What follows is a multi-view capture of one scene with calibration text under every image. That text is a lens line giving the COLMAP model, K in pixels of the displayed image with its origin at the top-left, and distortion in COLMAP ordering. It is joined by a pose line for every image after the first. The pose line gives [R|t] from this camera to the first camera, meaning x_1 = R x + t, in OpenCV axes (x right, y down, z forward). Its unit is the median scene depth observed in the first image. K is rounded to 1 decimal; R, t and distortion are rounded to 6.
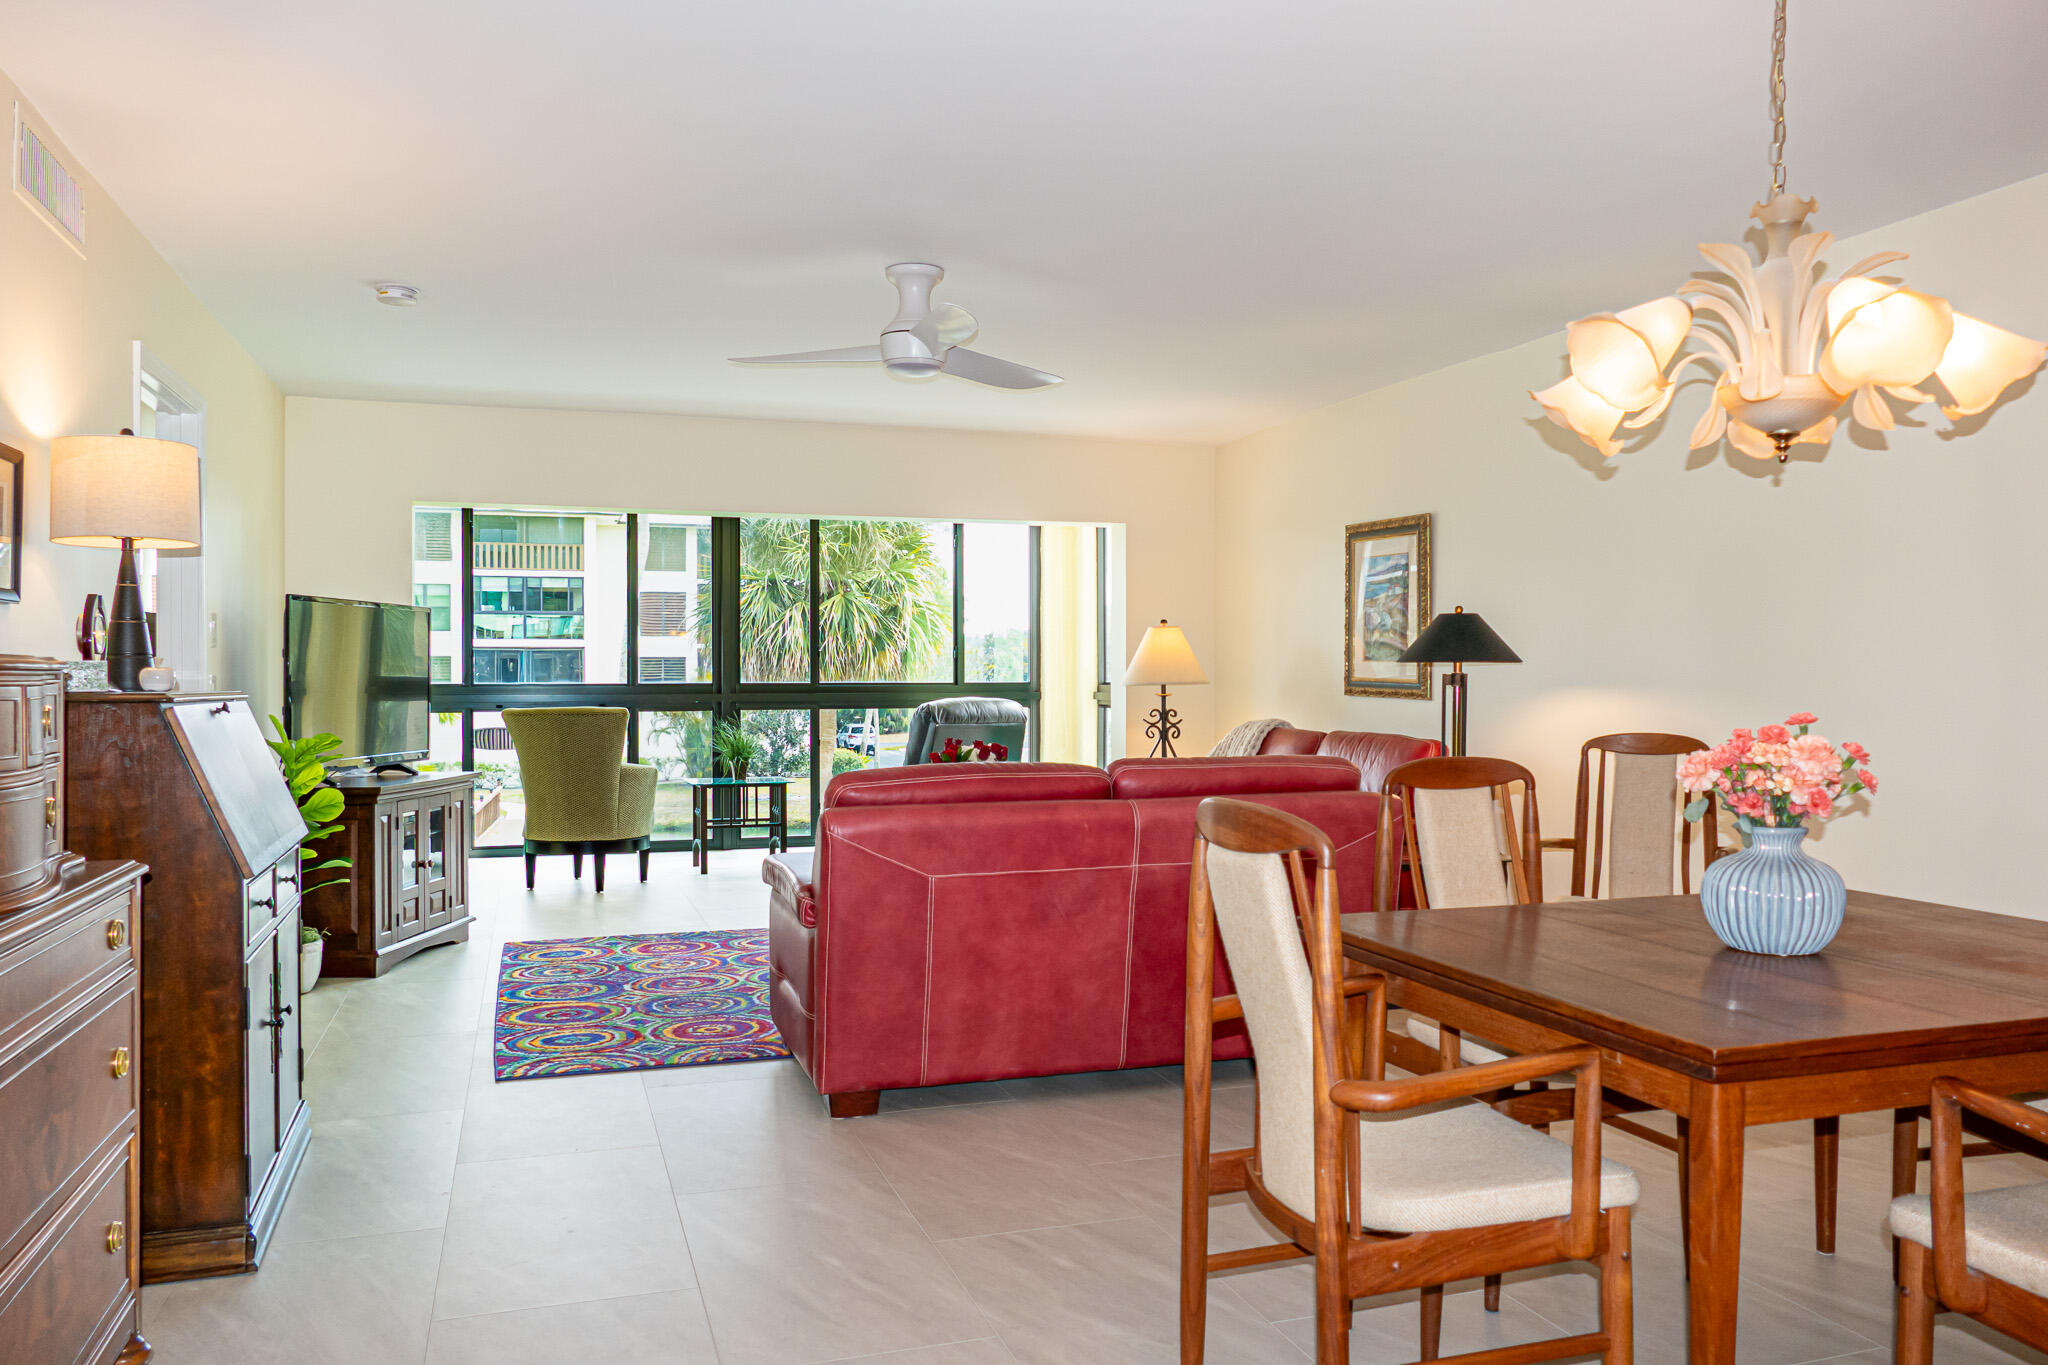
lens RADIAL K [[1463.4, 0, 1035.6], [0, 1463.4, 685.1], [0, 0, 1]] dist [-0.003964, -0.002857]
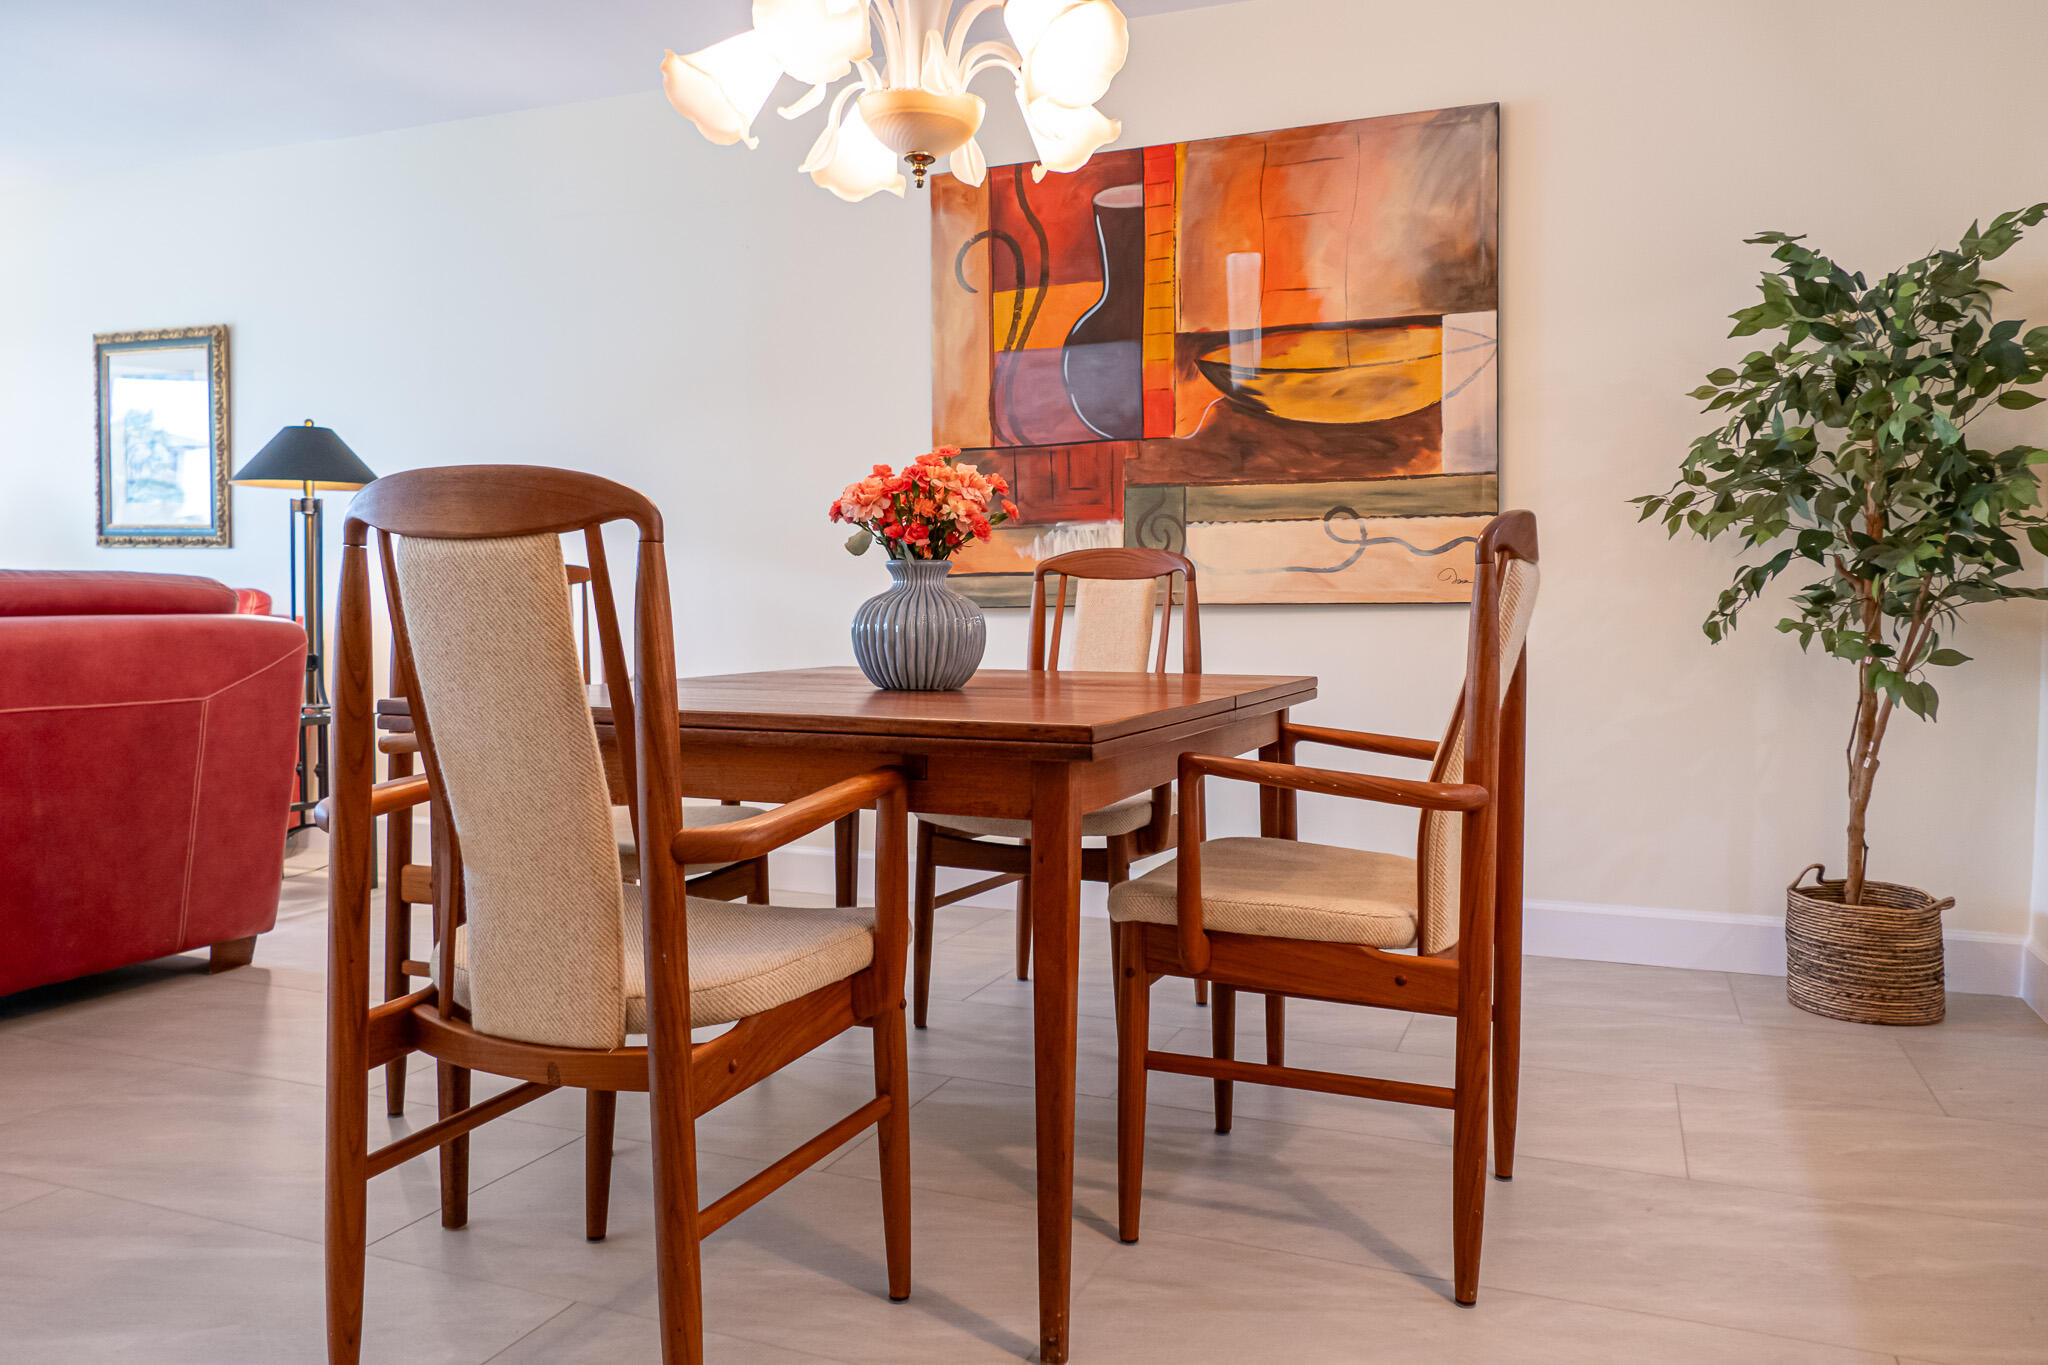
lens RADIAL K [[1468.7, 0, 1020.8], [0, 1468.7, 679.5], [0, 0, 1]] dist [-0.014926, 0.005432]
pose [[0.656304, -0.038916, 0.753492, -0.065077], [0.002072, 0.998758, 0.049780, 0.042385], [-0.754493, -0.031110, 0.655570, 0.097870]]
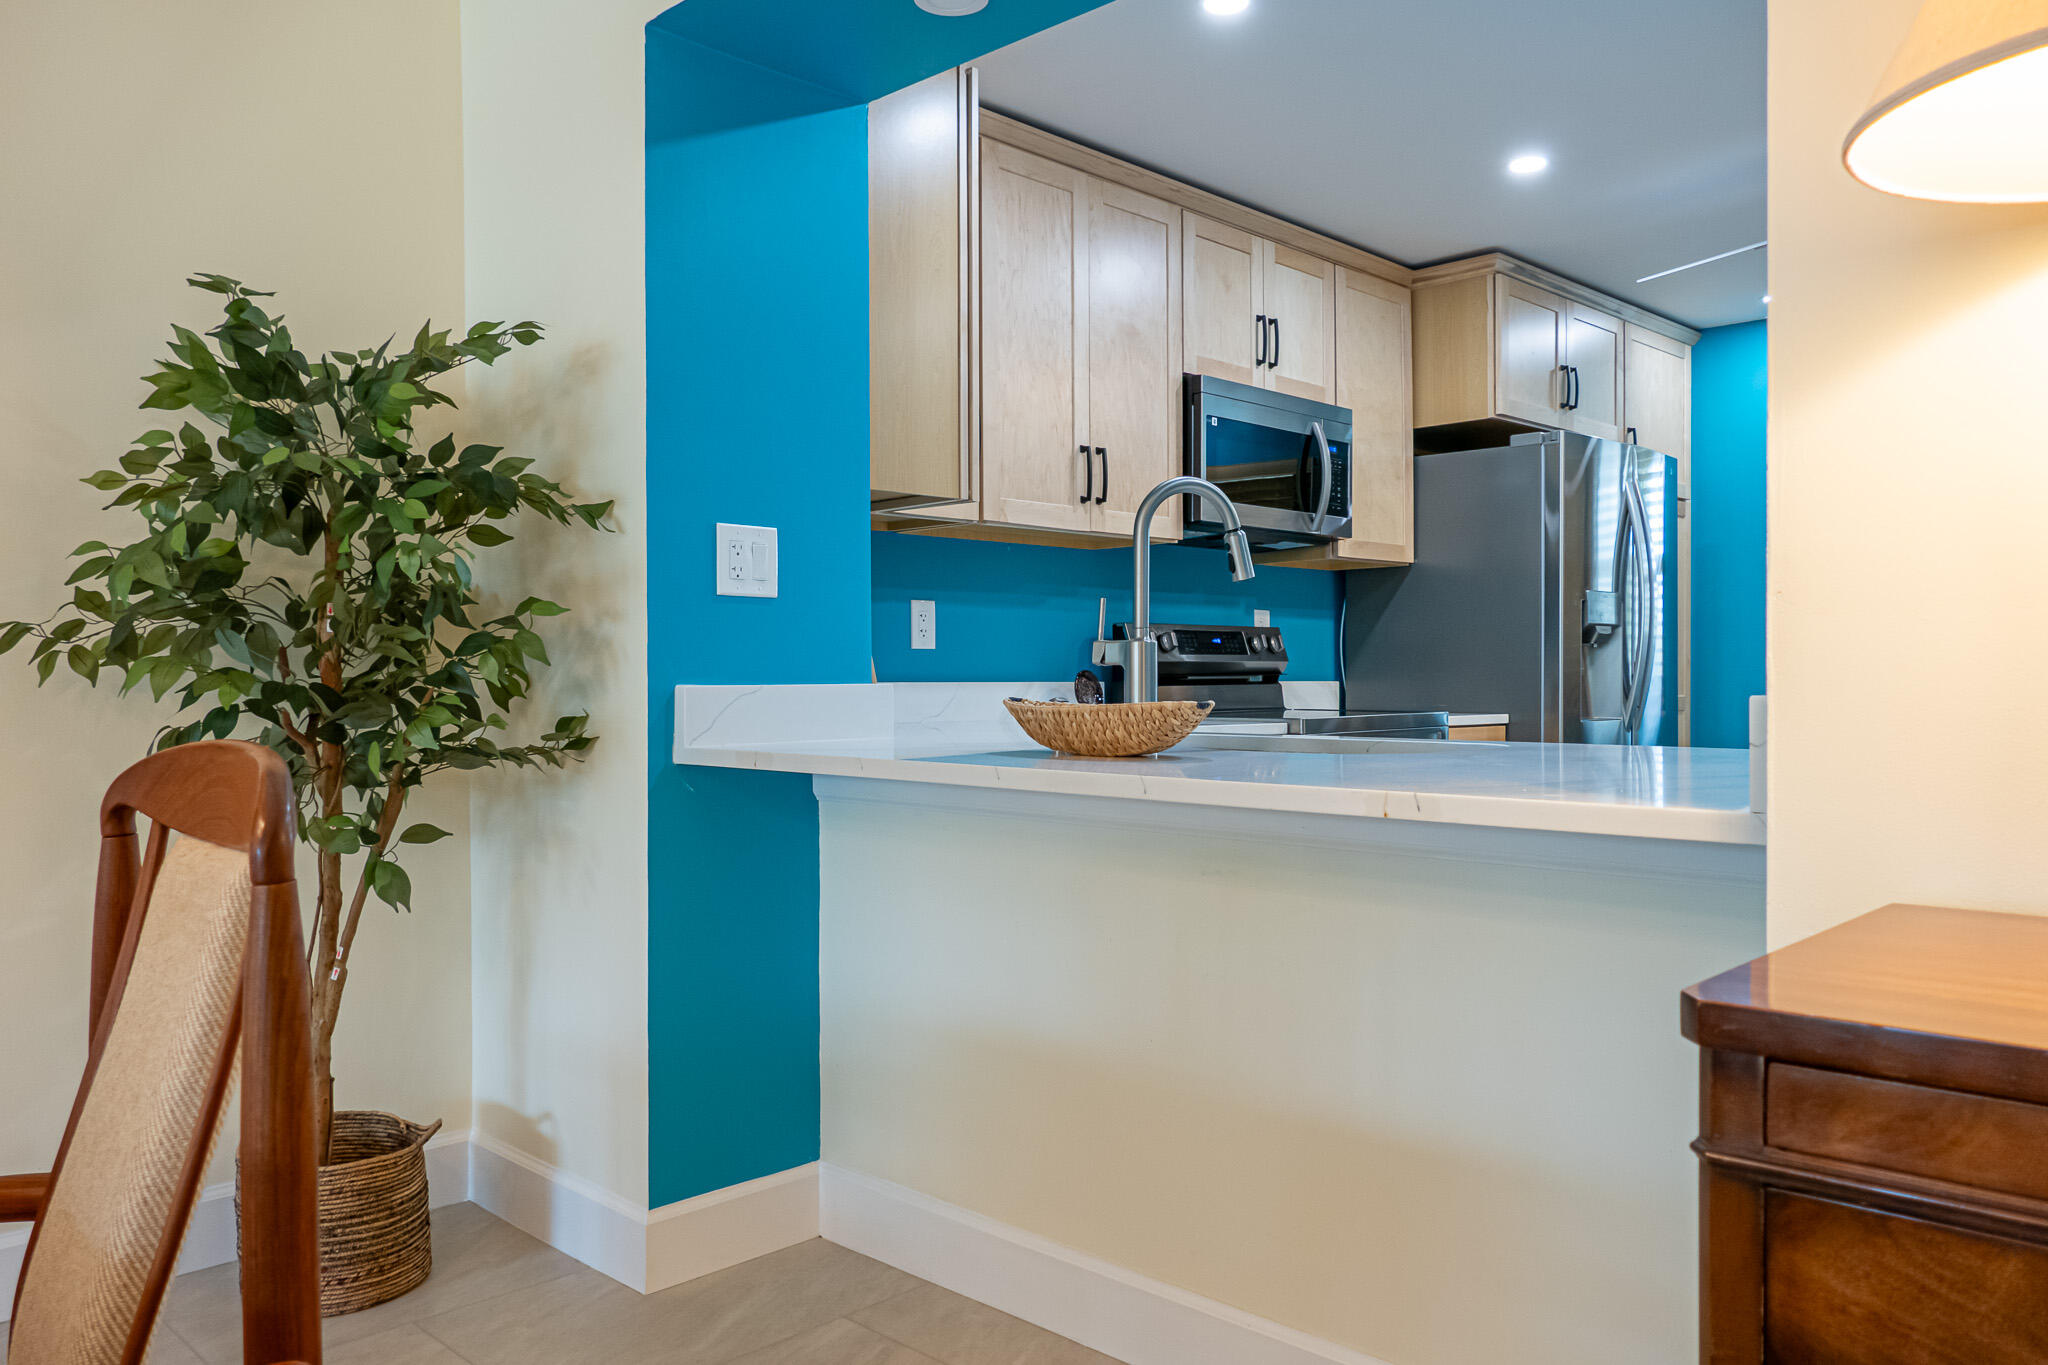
lens RADIAL K [[1491.8, 0, 1021.8], [0, 1491.8, 679.2], [0, 0, 1]] dist [-0.013521, 0.003202]
pose [[-0.446908, -0.004324, 0.894569, 0.052955], [0.005655, 0.999955, 0.007659, 0.016258], [-0.894562, 0.008482, -0.446863, 0.213090]]
